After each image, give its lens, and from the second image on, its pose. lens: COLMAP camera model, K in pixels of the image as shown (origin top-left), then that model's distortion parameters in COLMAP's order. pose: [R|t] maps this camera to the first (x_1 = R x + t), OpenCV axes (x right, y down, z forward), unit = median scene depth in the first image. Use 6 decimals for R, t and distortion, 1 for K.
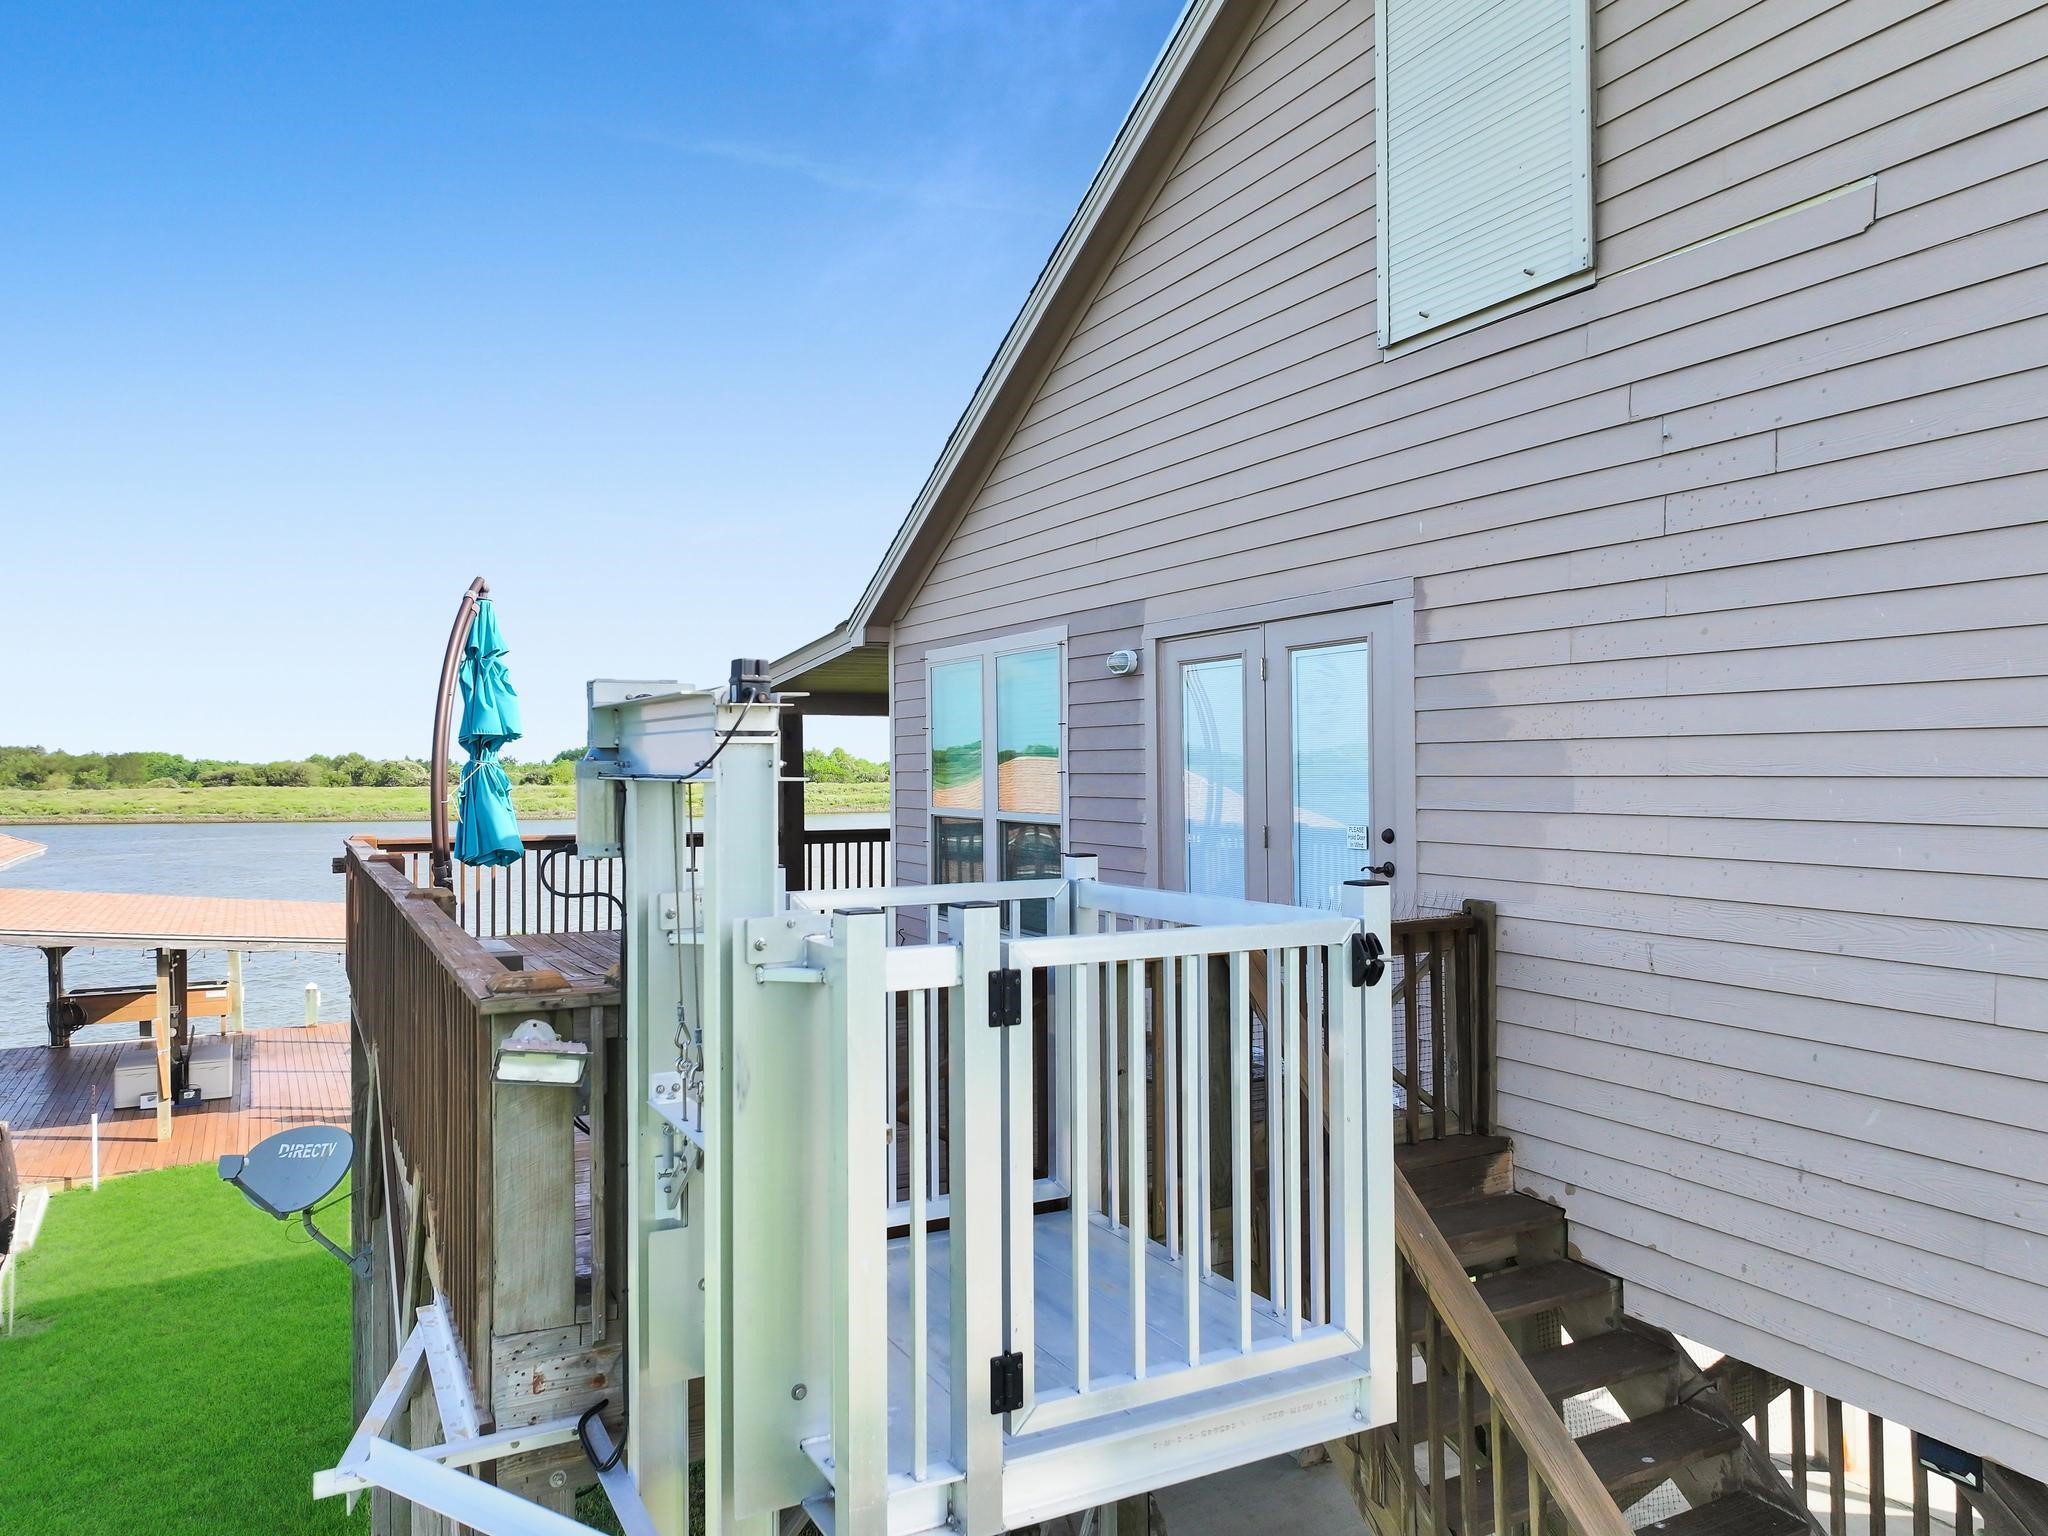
lens RADIAL K [[1458.4, 0, 1013.8], [0, 1458.4, 769.4], [0, 0, 1]] dist [-0.007273, 0.001717]
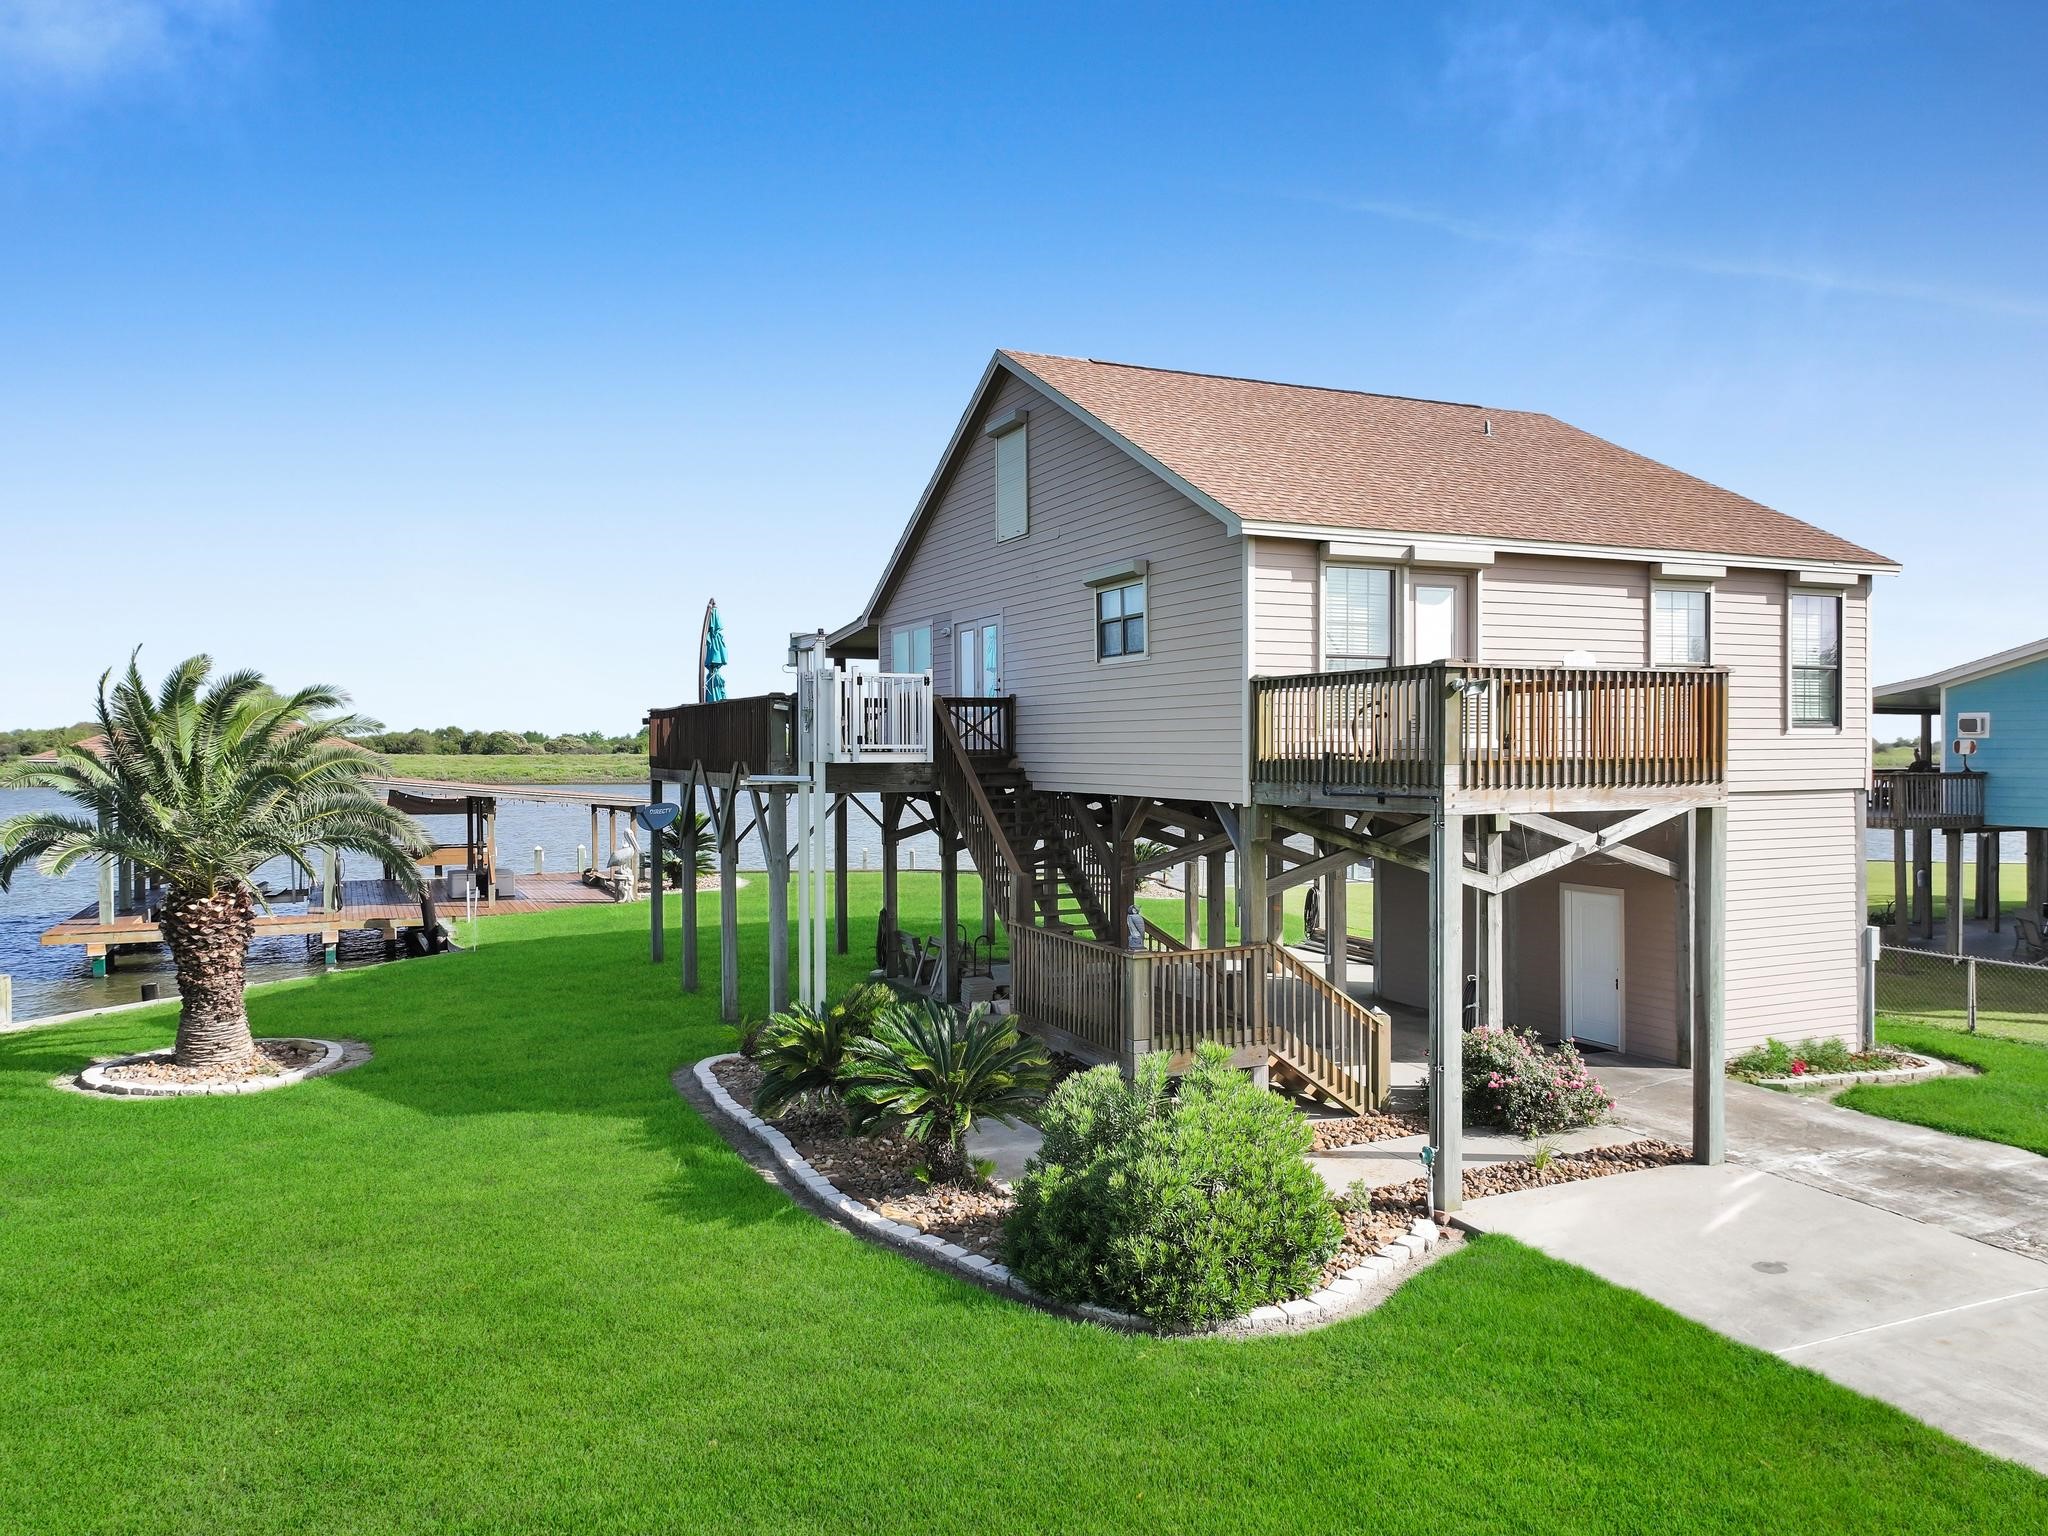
lens RADIAL K [[1458.4, 0, 1029.9], [0, 1458.4, 764.8], [0, 0, 1]] dist [-0.007273, 0.001717]
pose [[0.999400, 0.005447, -0.034198, 0.266249], [-0.005186, 0.999957, 0.007702, 0.131988], [0.034238, -0.007521, 0.999385, -1.497192]]
